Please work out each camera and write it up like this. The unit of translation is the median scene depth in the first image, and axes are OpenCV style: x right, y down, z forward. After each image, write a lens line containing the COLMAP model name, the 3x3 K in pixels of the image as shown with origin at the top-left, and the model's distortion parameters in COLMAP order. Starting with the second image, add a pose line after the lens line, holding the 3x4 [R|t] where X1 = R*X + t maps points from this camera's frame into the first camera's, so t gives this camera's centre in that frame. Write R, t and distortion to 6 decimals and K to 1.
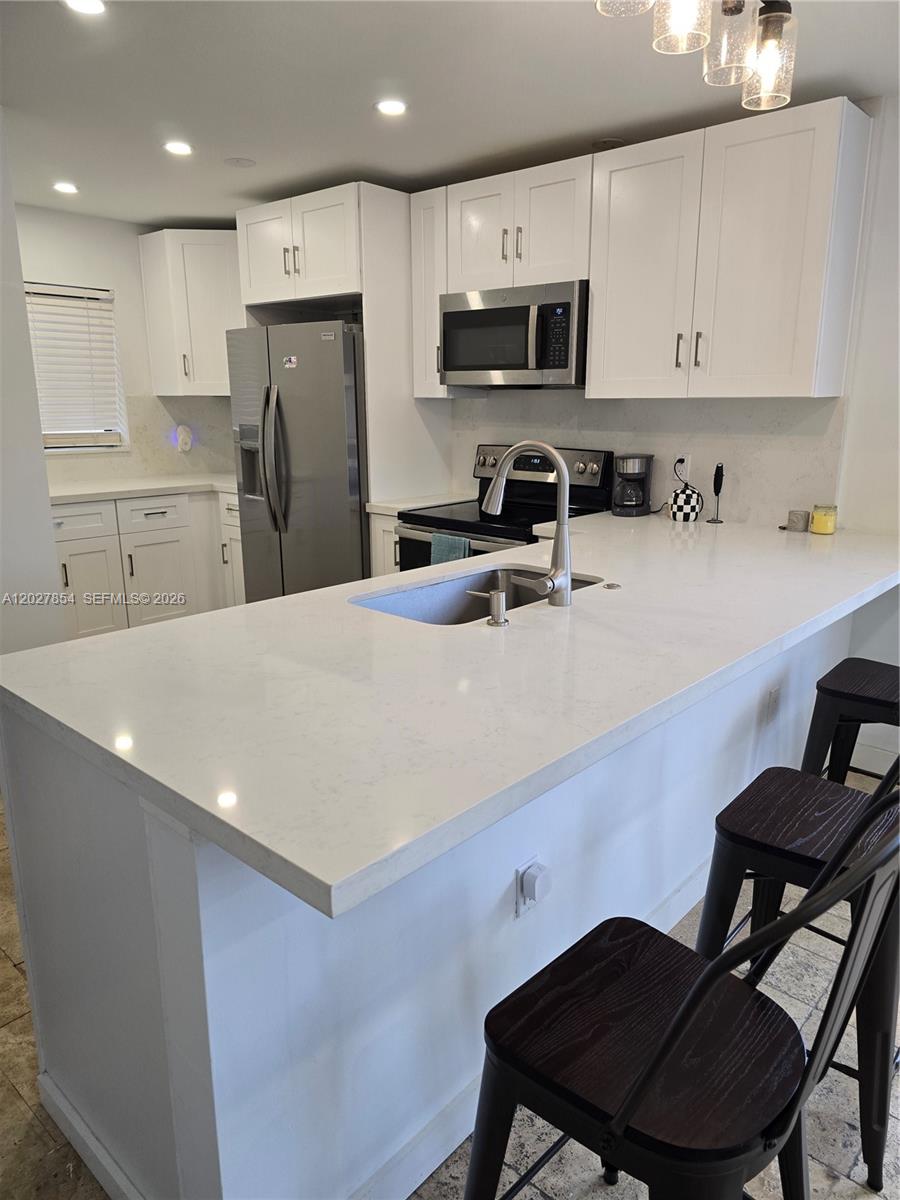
lens RADIAL K [[795.4, 0, 487.5], [0, 795.4, 592.5], [0, 0, 1]] dist [0.024435, -0.036052]
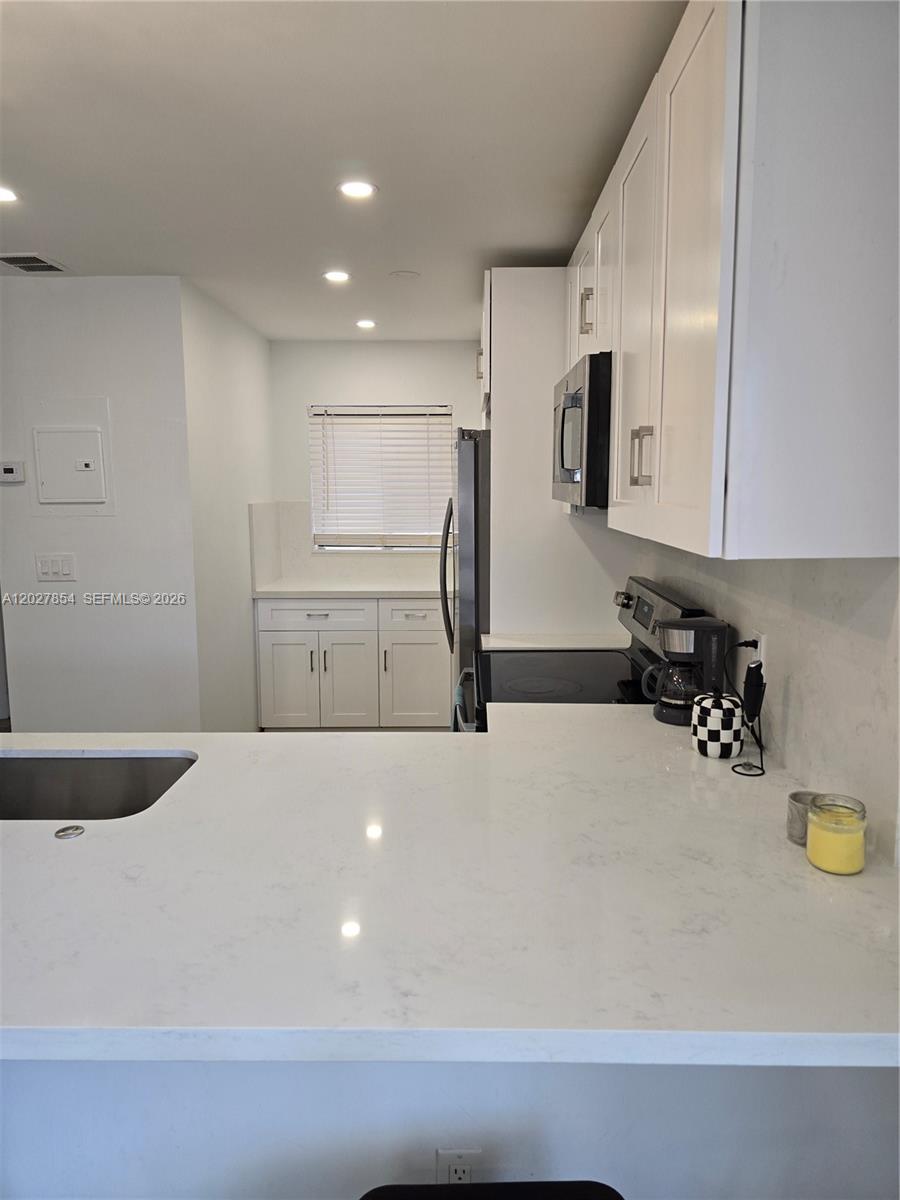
lens RADIAL K [[795.4, 0, 454.2], [0, 795.4, 599.3], [0, 0, 1]] dist [0.024435, -0.036052]
pose [[0.637826, 0.106727, -0.762750, 0.376498], [-0.180709, 0.983444, -0.013506, -0.109535], [0.748680, 0.146450, 0.646552, 0.353214]]
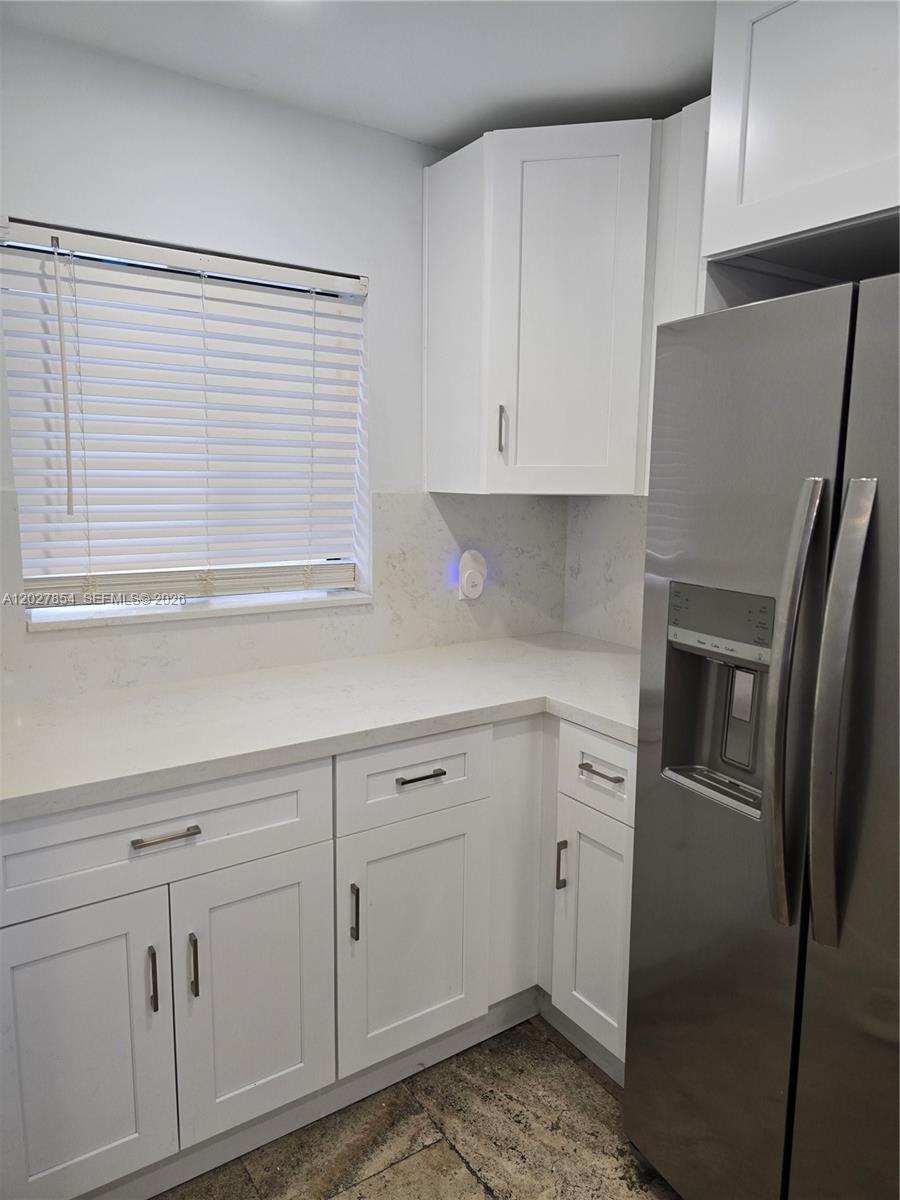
lens RADIAL K [[795.4, 0, 471.8], [0, 795.4, 600.3], [0, 0, 1]] dist [0.024435, -0.036052]
pose [[0.963560, 0.045084, -0.263666, -0.273717], [-0.069729, 0.993949, -0.084868, -0.149372], [0.258244, 0.100160, 0.960873, 0.576614]]
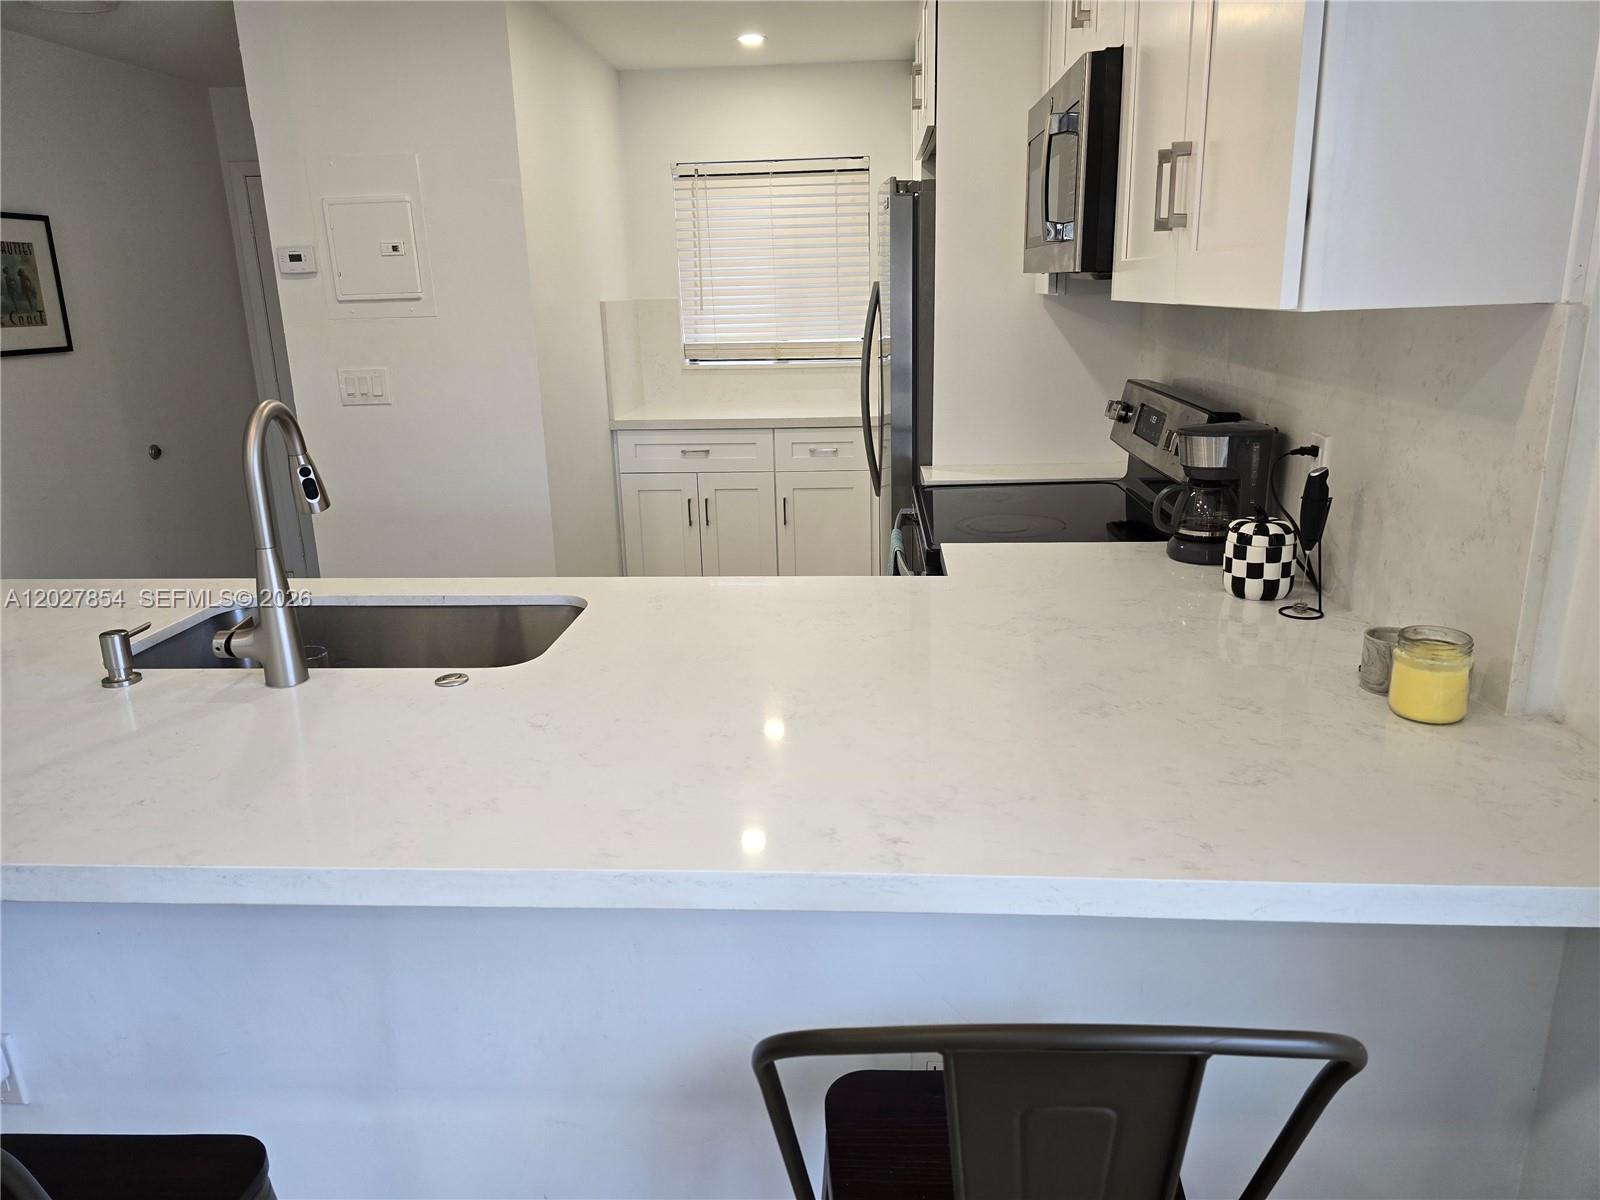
lens RADIAL K [[1060.5, 0, 785.2], [0, 1060.5, 596.0], [0, 0, 1]] dist [0.024435, -0.036052]
pose [[0.590075, 0.206645, -0.780454, 0.374526], [-0.166052, 0.977085, 0.133162, -0.087279], [0.790087, 0.051021, 0.610867, 0.332209]]
